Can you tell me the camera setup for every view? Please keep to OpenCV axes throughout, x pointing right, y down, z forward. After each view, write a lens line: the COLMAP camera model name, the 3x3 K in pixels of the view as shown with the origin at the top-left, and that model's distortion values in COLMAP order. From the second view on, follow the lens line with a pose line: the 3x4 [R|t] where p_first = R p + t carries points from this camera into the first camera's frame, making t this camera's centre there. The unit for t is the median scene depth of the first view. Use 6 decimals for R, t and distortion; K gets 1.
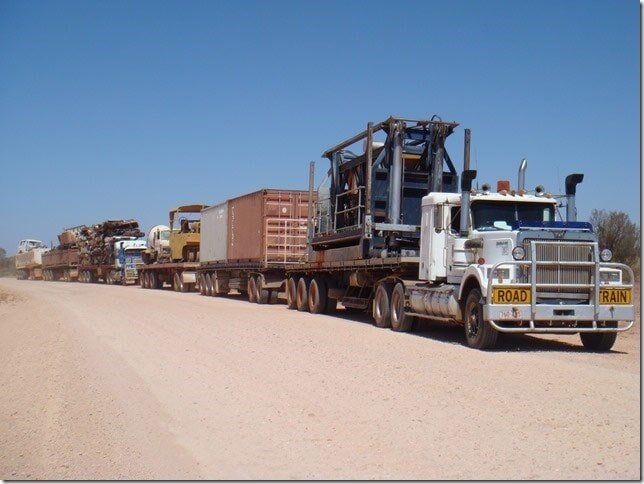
lens RADIAL K [[1253.2, 0, 322.0], [0, 1253.2, 242.0], [0, 0, 1]] dist [0.045798, 0.260054]
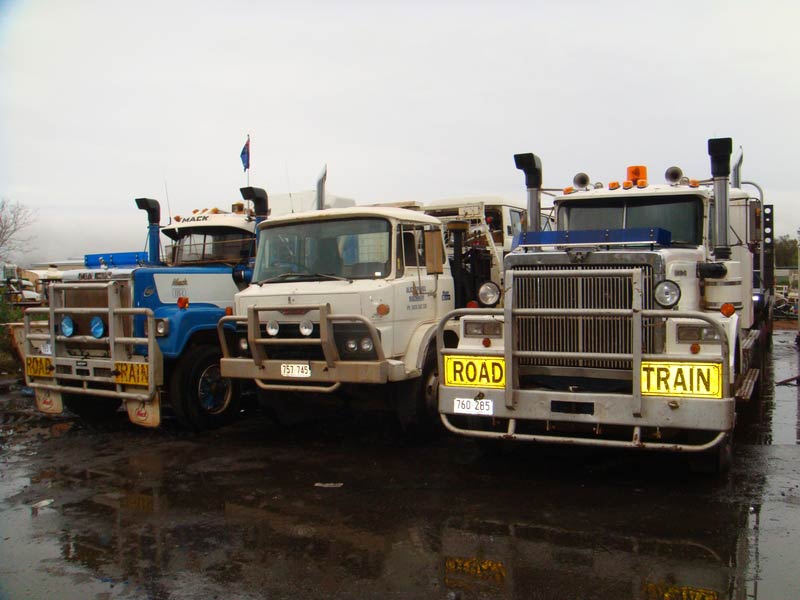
lens RADIAL K [[835.0, 0, 398.3], [0, 835.0, 325.4], [0, 0, 1]] dist [-0.127717, -0.006754]
pose [[0.748774, 0.010884, -0.662736, 0.362379], [0.041314, 0.997155, 0.063054, -0.001823], [0.661536, -0.074594, 0.746194, 0.696755]]
